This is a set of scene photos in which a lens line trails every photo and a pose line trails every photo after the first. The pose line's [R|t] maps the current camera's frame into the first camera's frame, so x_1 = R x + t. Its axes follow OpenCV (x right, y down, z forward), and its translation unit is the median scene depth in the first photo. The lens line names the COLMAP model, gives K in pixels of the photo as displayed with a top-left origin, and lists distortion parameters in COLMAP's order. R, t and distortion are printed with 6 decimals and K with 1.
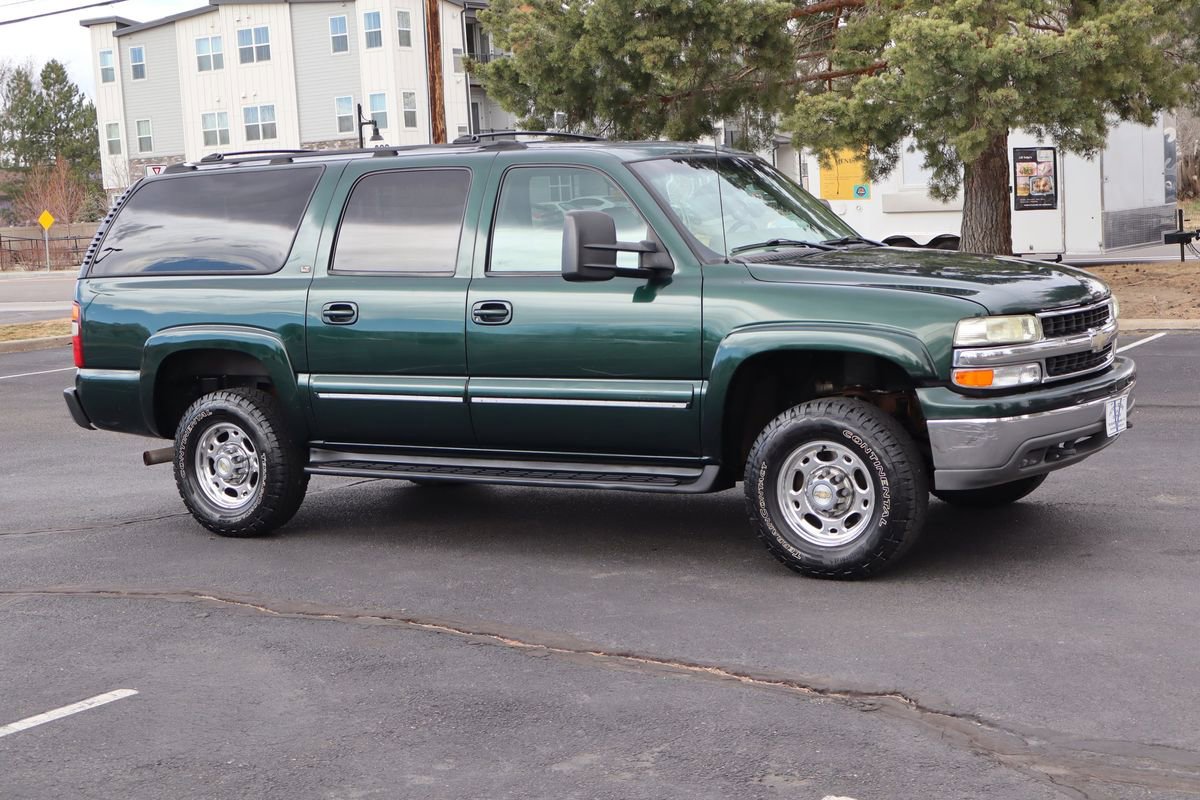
lens RADIAL K [[2028.5, 0, 485.0], [0, 2028.5, 399.4], [0, 0, 1]] dist [0.140625, -1.131381]
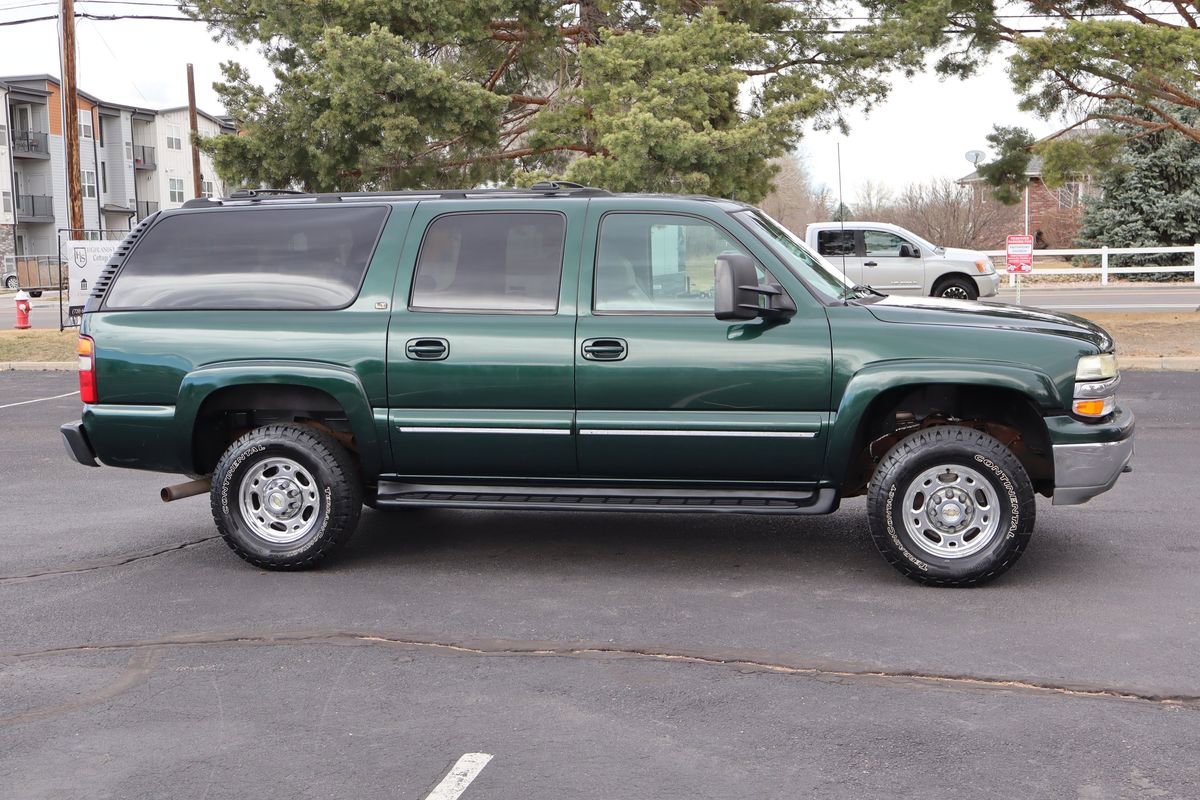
lens RADIAL K [[1565.9, 0, 600.0], [0, 1565.9, 400.0], [0, 0, 1]] dist [0.011886, 0.028045]
pose [[0.918936, -0.006414, 0.394354, -0.302667], [0.011718, 0.999870, -0.011042, -0.006919], [-0.394232, 0.014768, 0.918892, 0.240015]]
